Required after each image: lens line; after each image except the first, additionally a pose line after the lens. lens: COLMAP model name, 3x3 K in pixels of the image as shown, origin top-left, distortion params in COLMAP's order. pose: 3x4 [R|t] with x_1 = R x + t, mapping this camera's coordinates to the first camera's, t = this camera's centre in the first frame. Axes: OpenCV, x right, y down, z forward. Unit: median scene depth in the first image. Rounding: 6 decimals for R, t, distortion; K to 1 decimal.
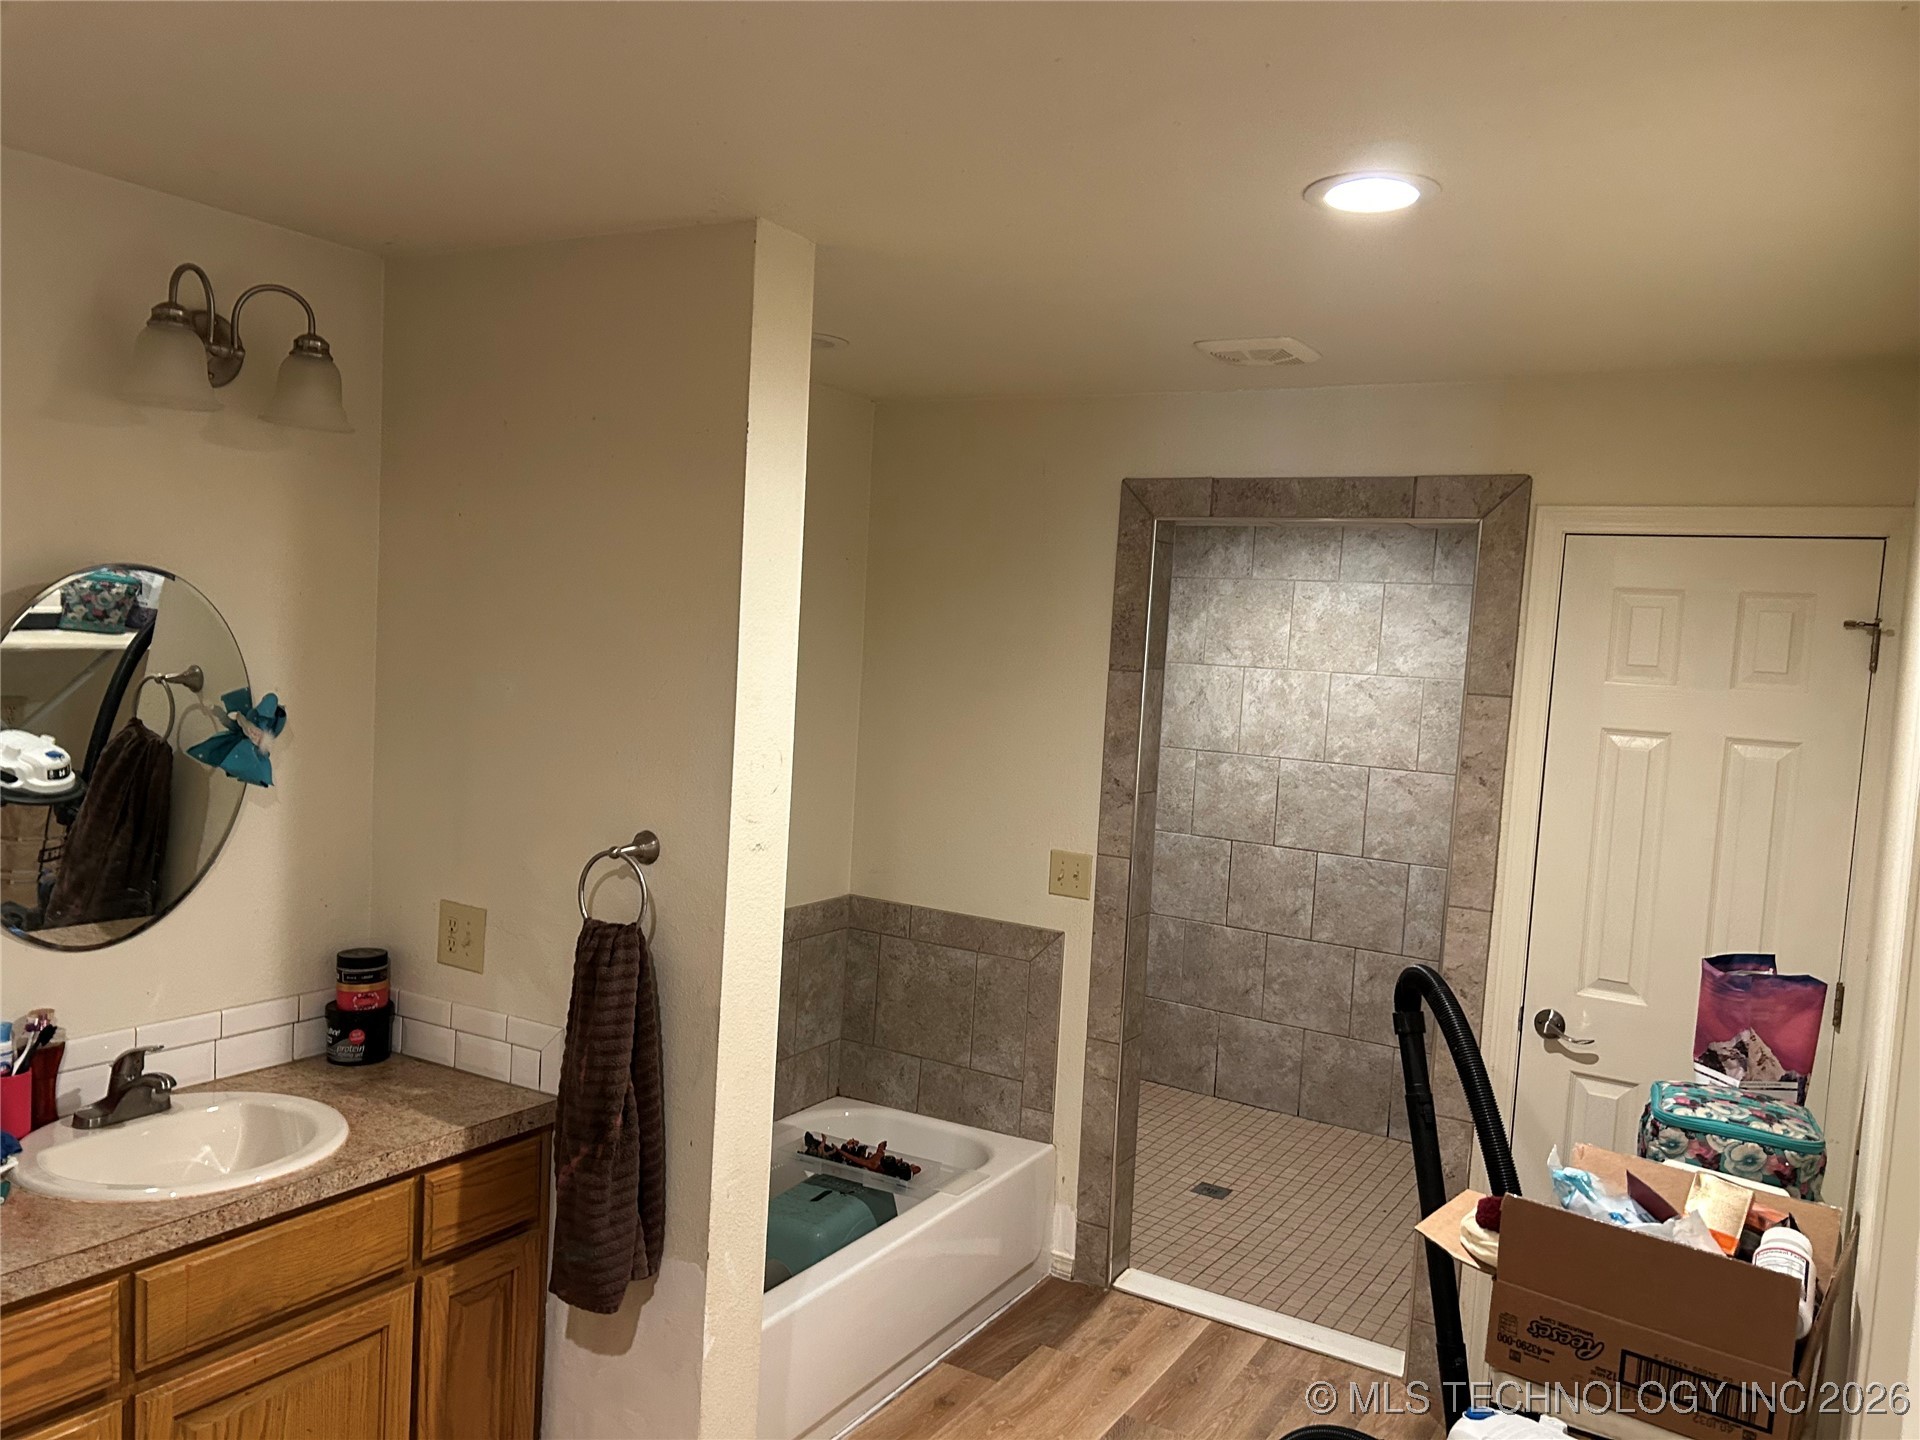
lens RADIAL K [[1412.7, 0, 962.7], [0, 1412.7, 730.5], [0, 0, 1]] dist [0.047307, -0.054175]
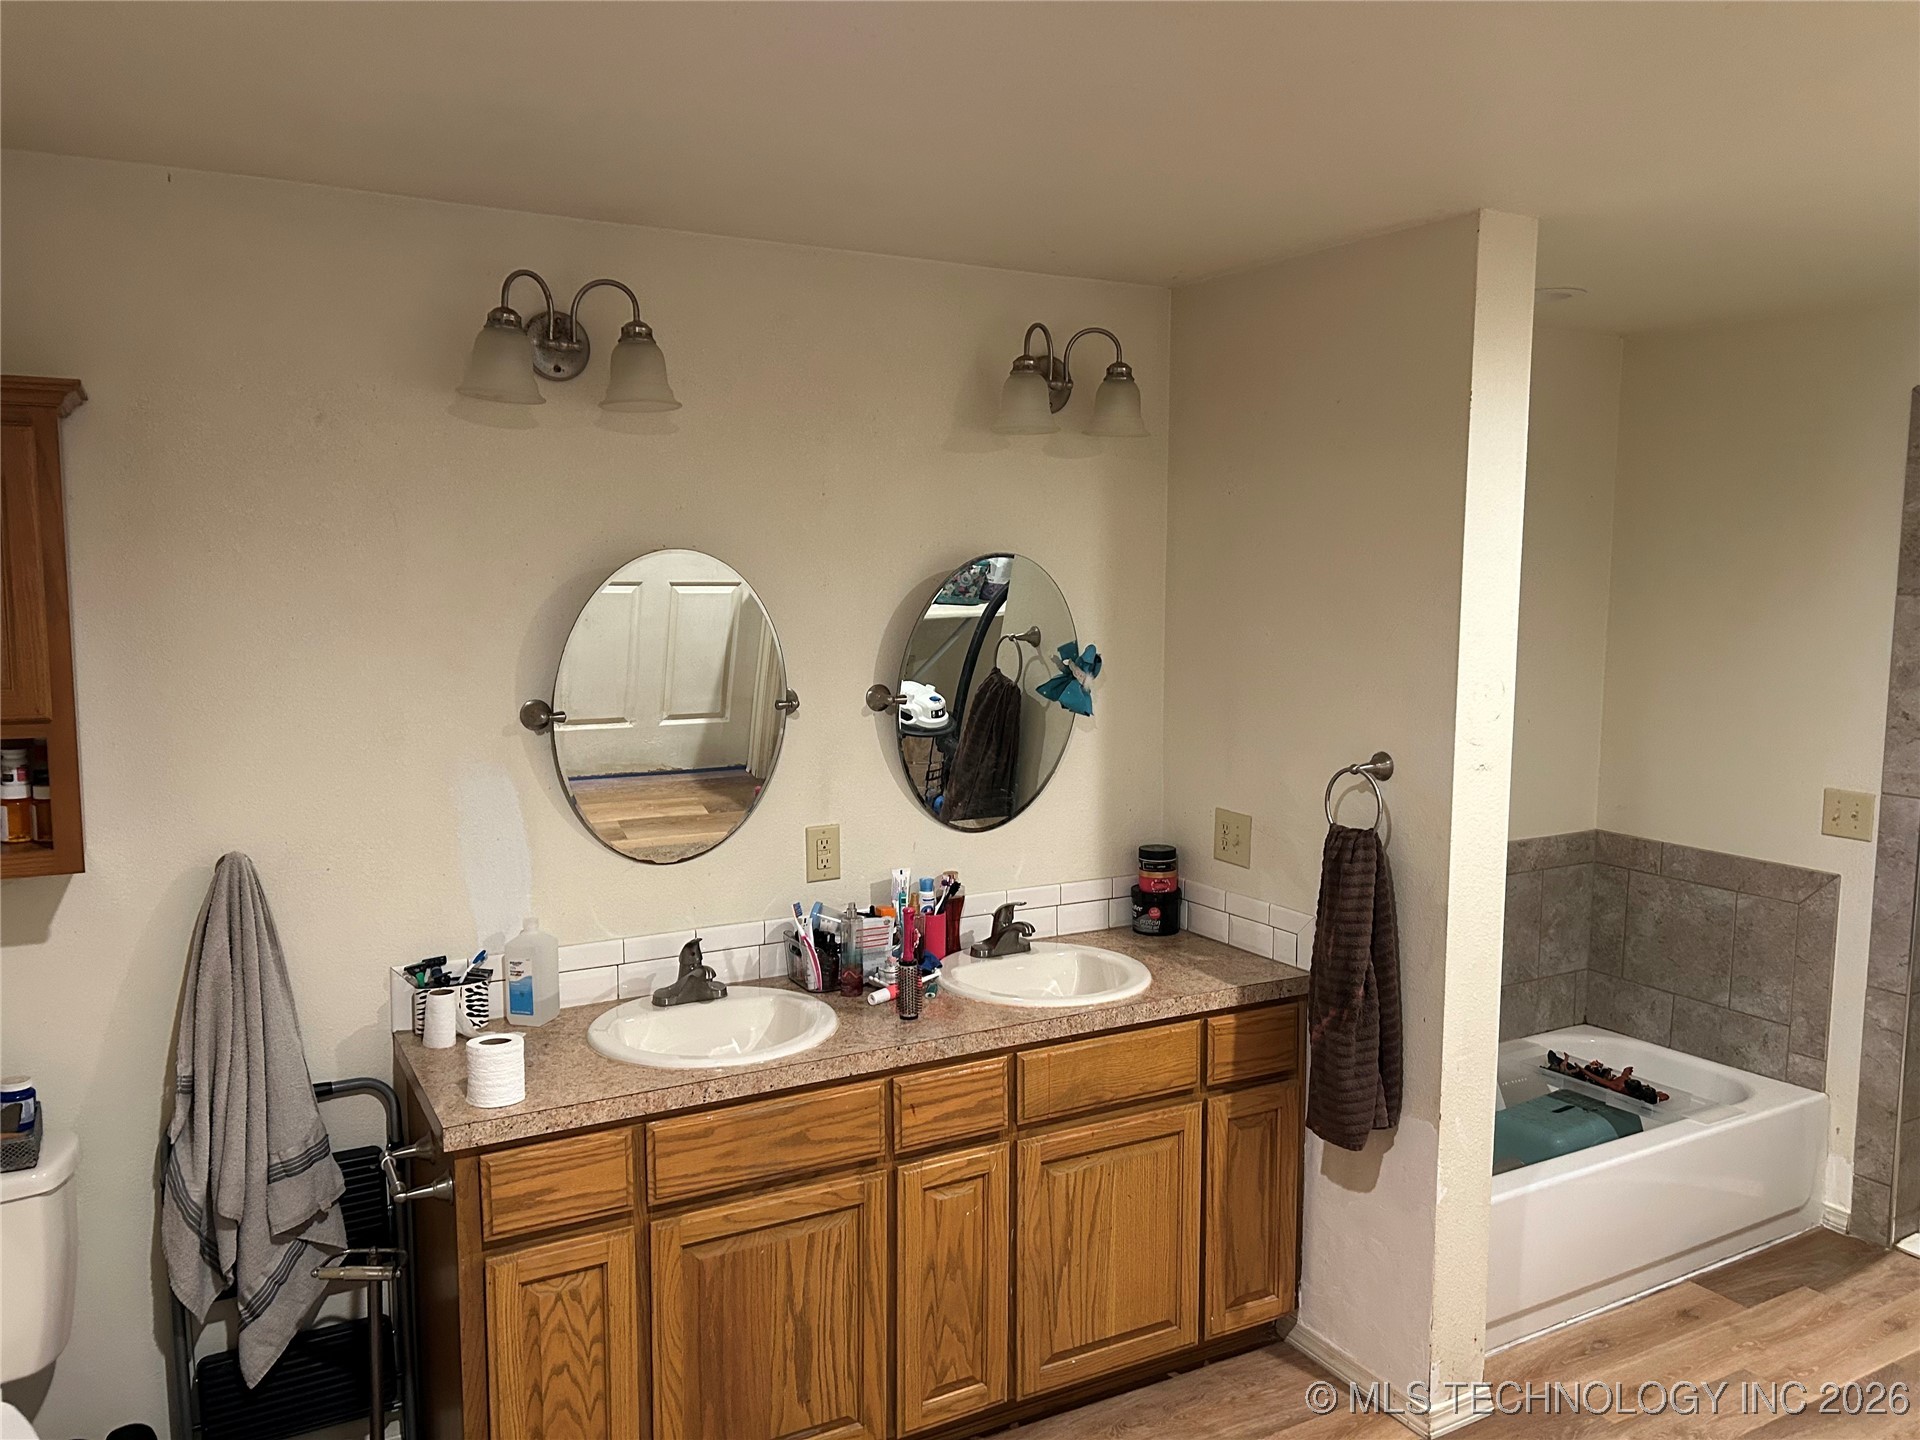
lens RADIAL K [[1412.7, 0, 962.7], [0, 1412.7, 730.5], [0, 0, 1]] dist [0.047307, -0.054175]
pose [[0.866180, 0.000908, -0.499732, 0.041228], [0.015511, 0.999468, 0.028700, 0.009138], [0.499492, -0.032611, 0.865705, -0.124949]]
